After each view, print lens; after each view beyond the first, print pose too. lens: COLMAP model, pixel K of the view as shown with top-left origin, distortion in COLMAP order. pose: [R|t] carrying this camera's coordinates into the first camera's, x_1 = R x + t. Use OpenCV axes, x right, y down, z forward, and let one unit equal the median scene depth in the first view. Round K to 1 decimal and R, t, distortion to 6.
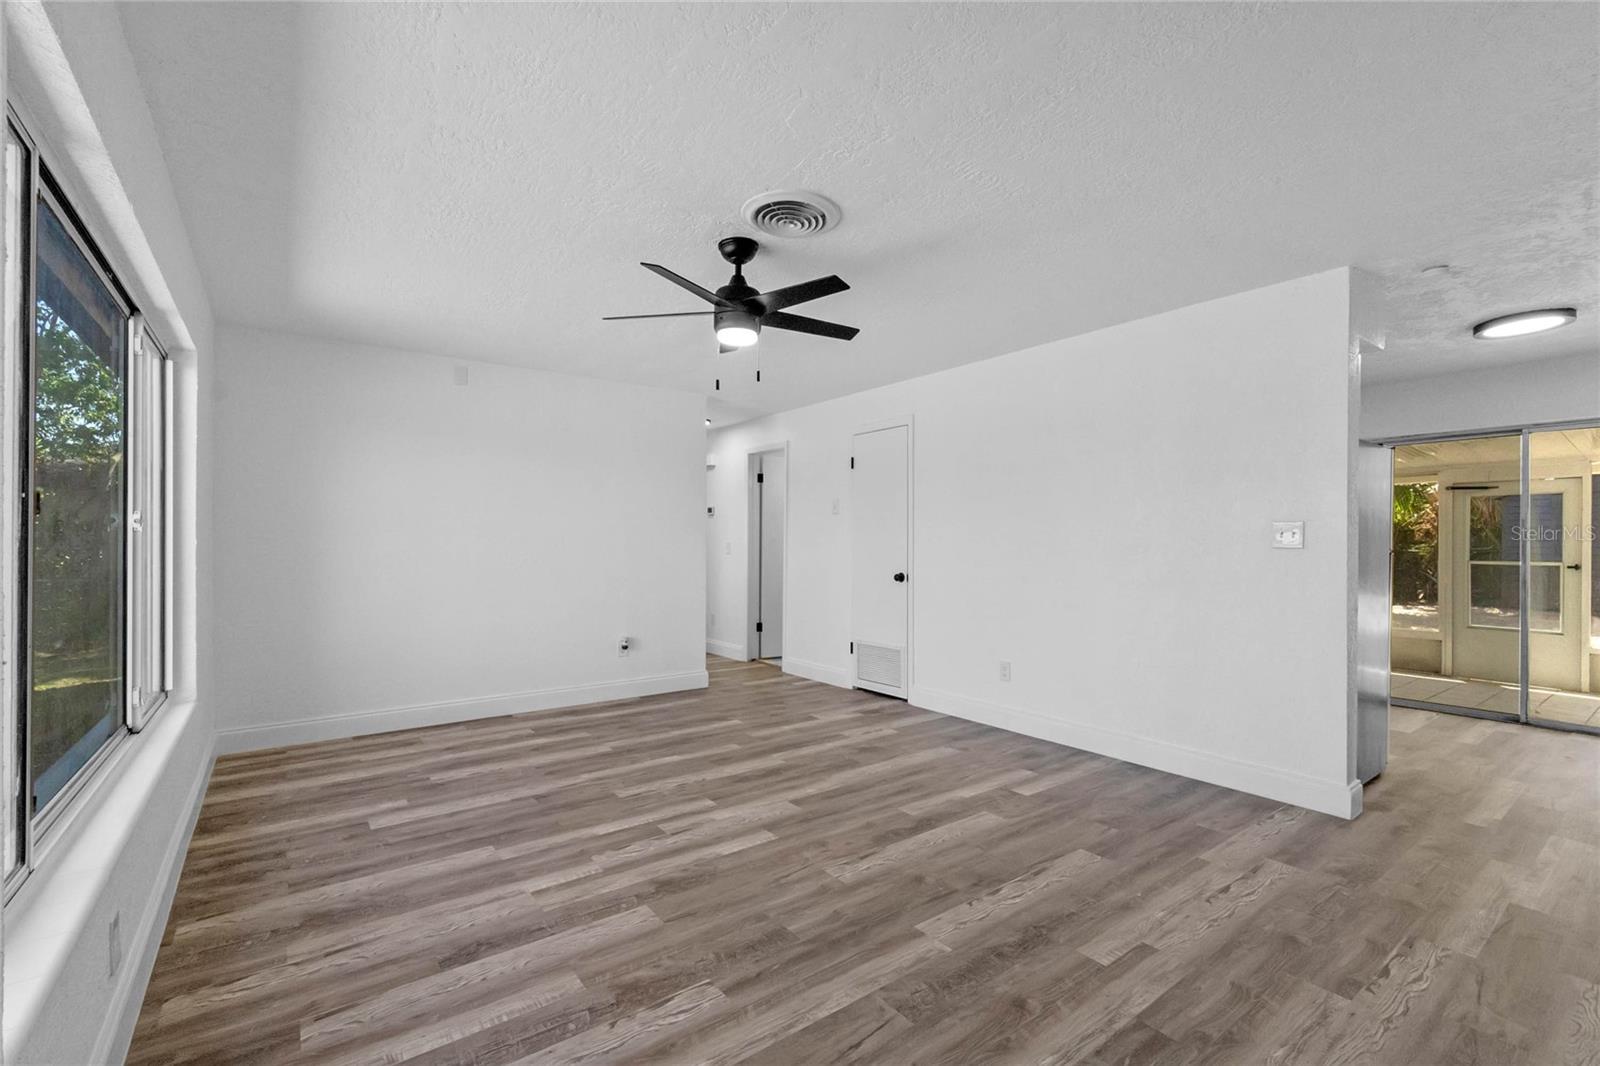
lens RADIAL K [[691.8, 0, 796.2], [0, 691.8, 533.6], [0, 0, 1]] dist [-0.007462, 0.001237]
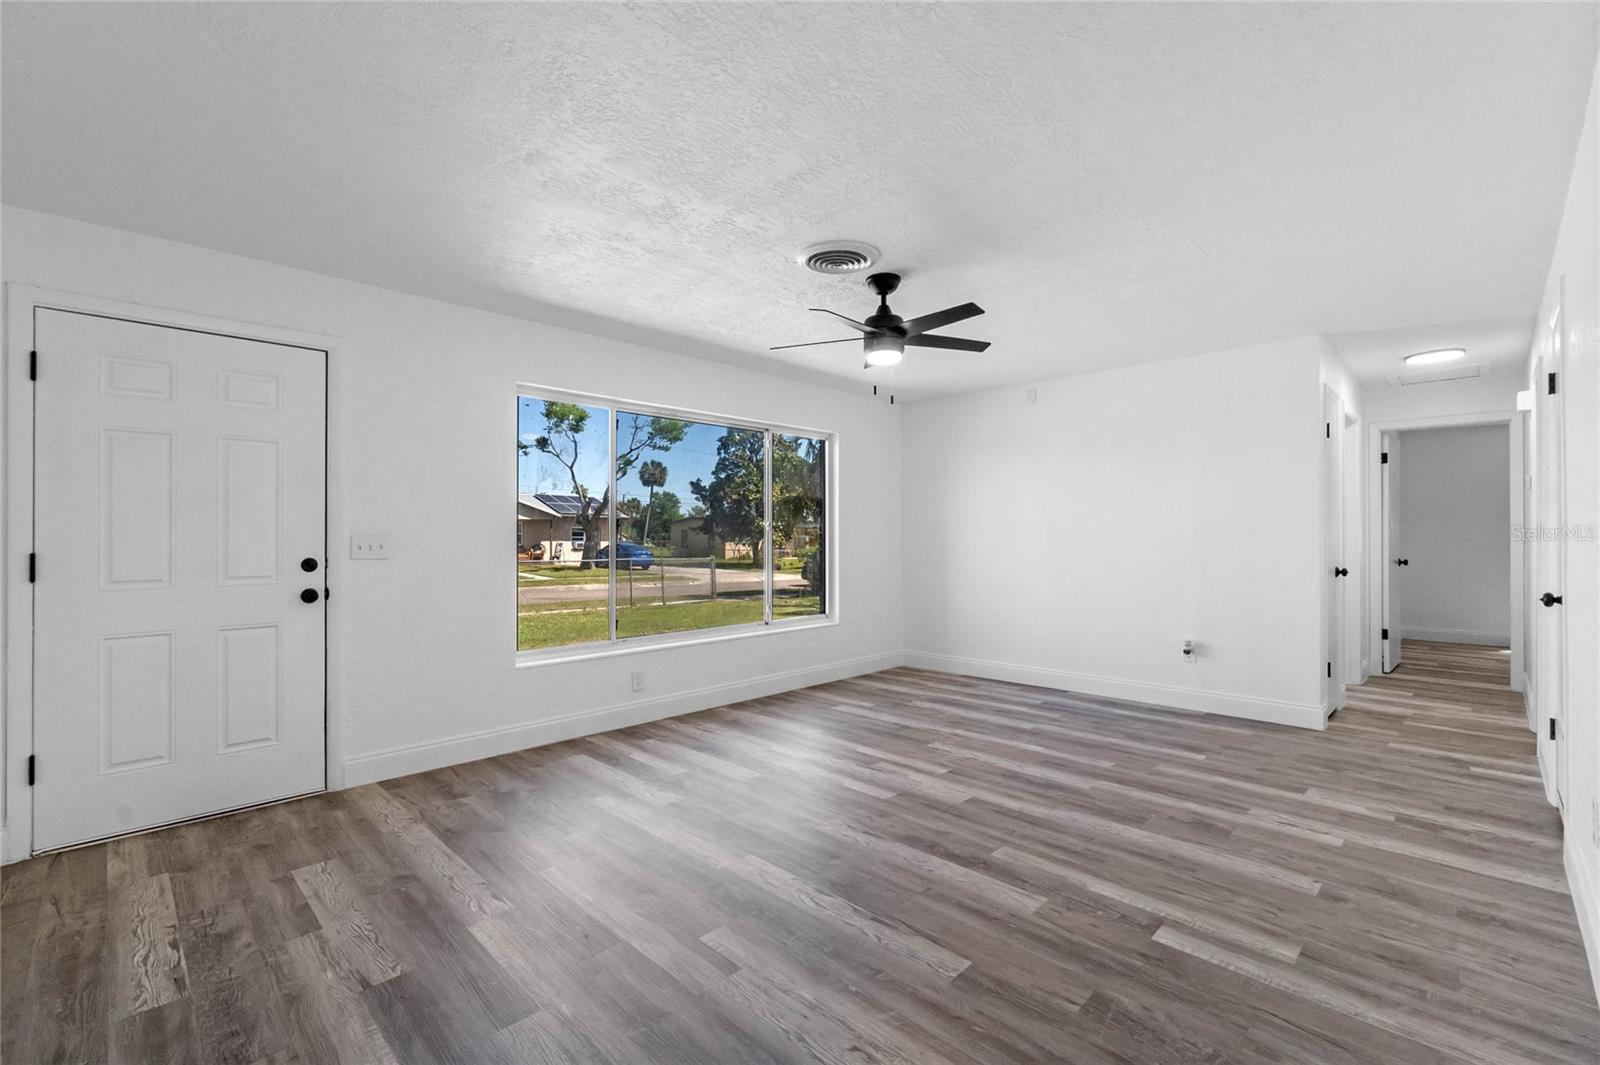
lens RADIAL K [[691.8, 0, 796.2], [0, 691.8, 533.1], [0, 0, 1]] dist [-0.007462, 0.001237]
pose [[0.146602, -0.008737, -0.989157, 0.955077], [0.015293, 0.999862, -0.006565, 0.016112], [0.989077, -0.014164, 0.146715, 0.634866]]
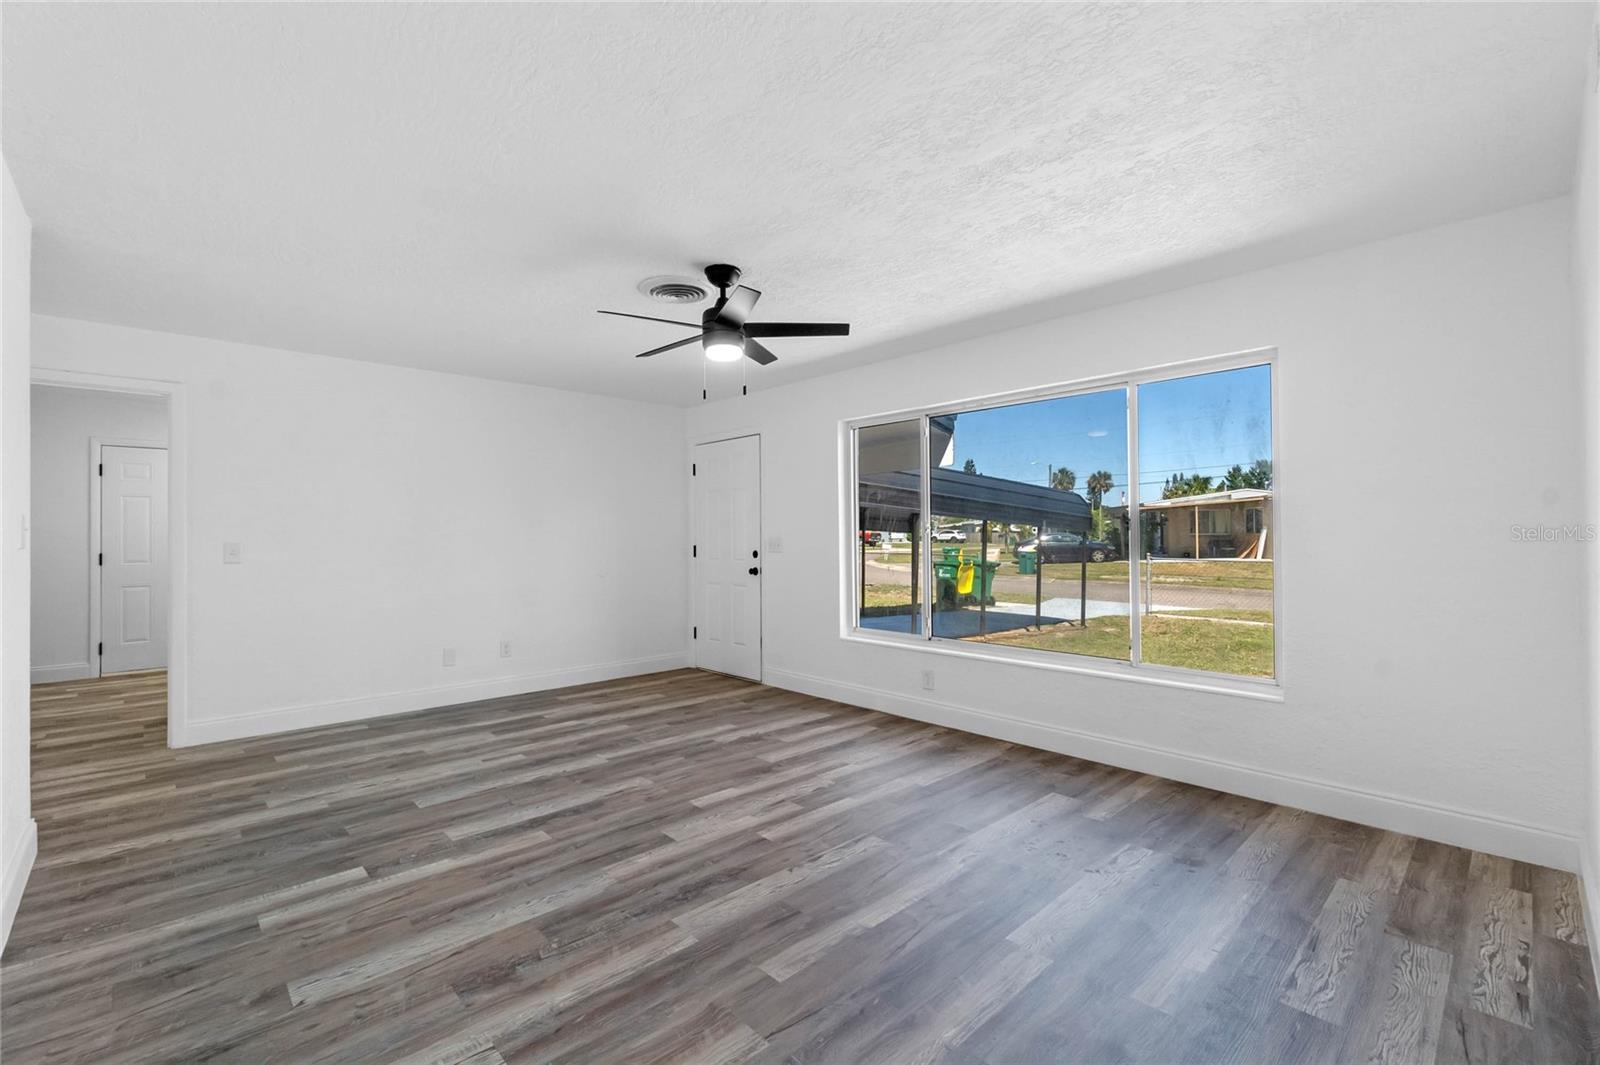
lens RADIAL K [[691.8, 0, 796.2], [0, 691.8, 533.1], [0, 0, 1]] dist [-0.007462, 0.001237]
pose [[-0.993075, 0.000549, -0.117477, -0.062744], [0.002503, 0.999861, -0.016484, 0.020399], [0.117452, -0.016664, -0.992939, 1.939832]]
